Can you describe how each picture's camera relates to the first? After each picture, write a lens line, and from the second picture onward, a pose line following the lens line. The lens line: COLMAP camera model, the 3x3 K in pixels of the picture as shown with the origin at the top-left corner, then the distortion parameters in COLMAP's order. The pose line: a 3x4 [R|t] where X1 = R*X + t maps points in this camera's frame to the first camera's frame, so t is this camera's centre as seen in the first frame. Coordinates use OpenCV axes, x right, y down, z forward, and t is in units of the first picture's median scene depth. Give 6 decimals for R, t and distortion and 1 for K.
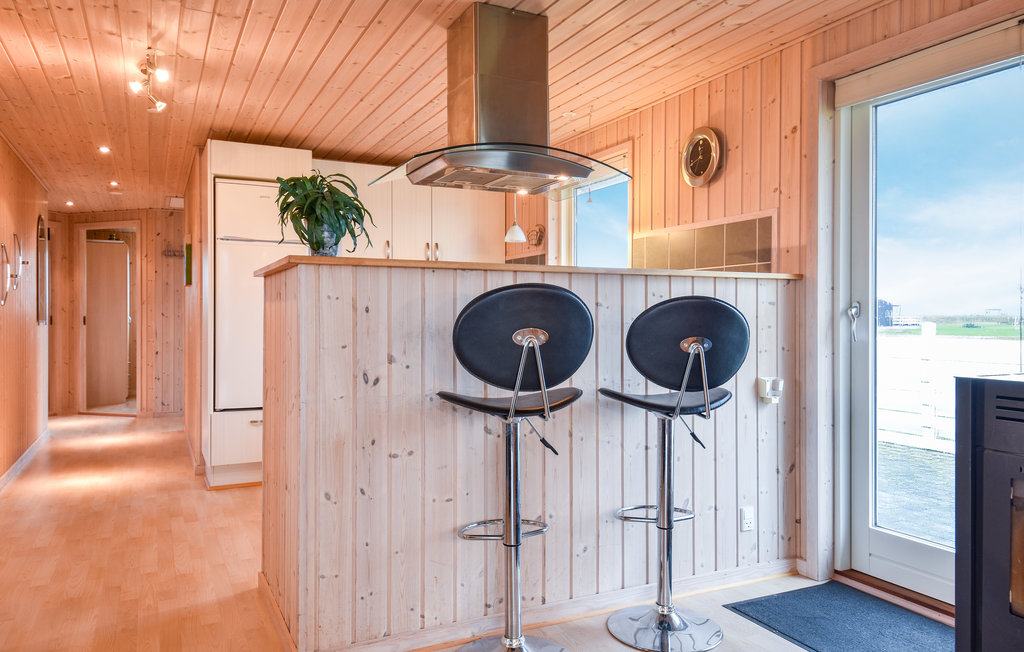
lens RADIAL K [[744.3, 0, 513.5], [0, 744.3, 299.1], [0, 0, 1]] dist [0.040461, -0.062335]
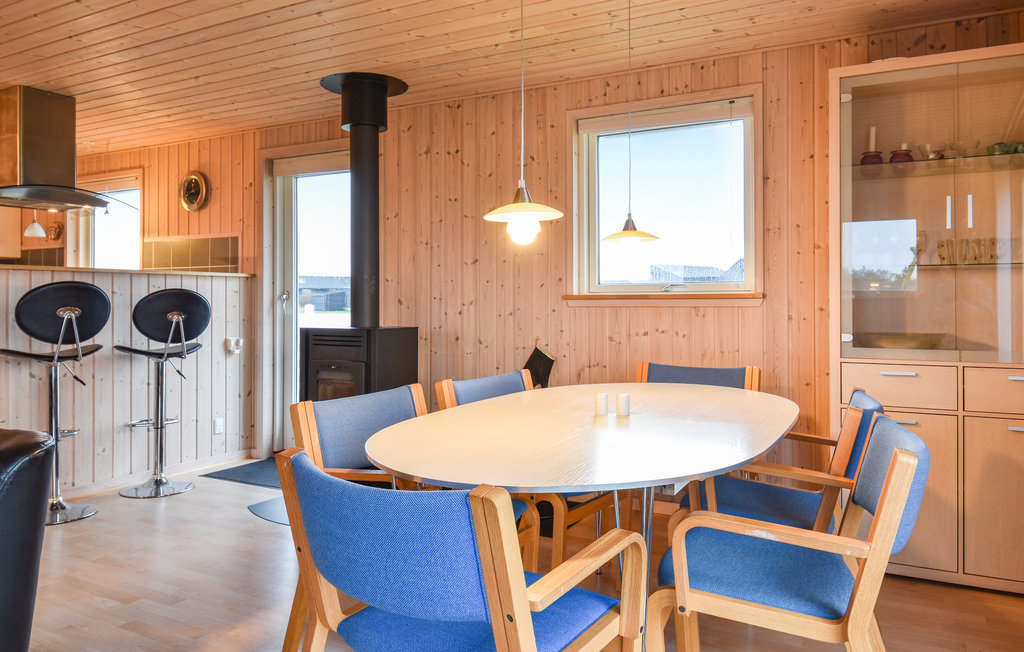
lens RADIAL K [[744.3, 0, 513.5], [0, 744.3, 299.1], [0, 0, 1]] dist [0.040461, -0.062335]
pose [[0.823997, -0.000868, 0.566594, -0.076368], [-0.012200, 0.999740, 0.019275, -0.017533], [-0.566463, -0.022795, 0.823772, -0.685764]]
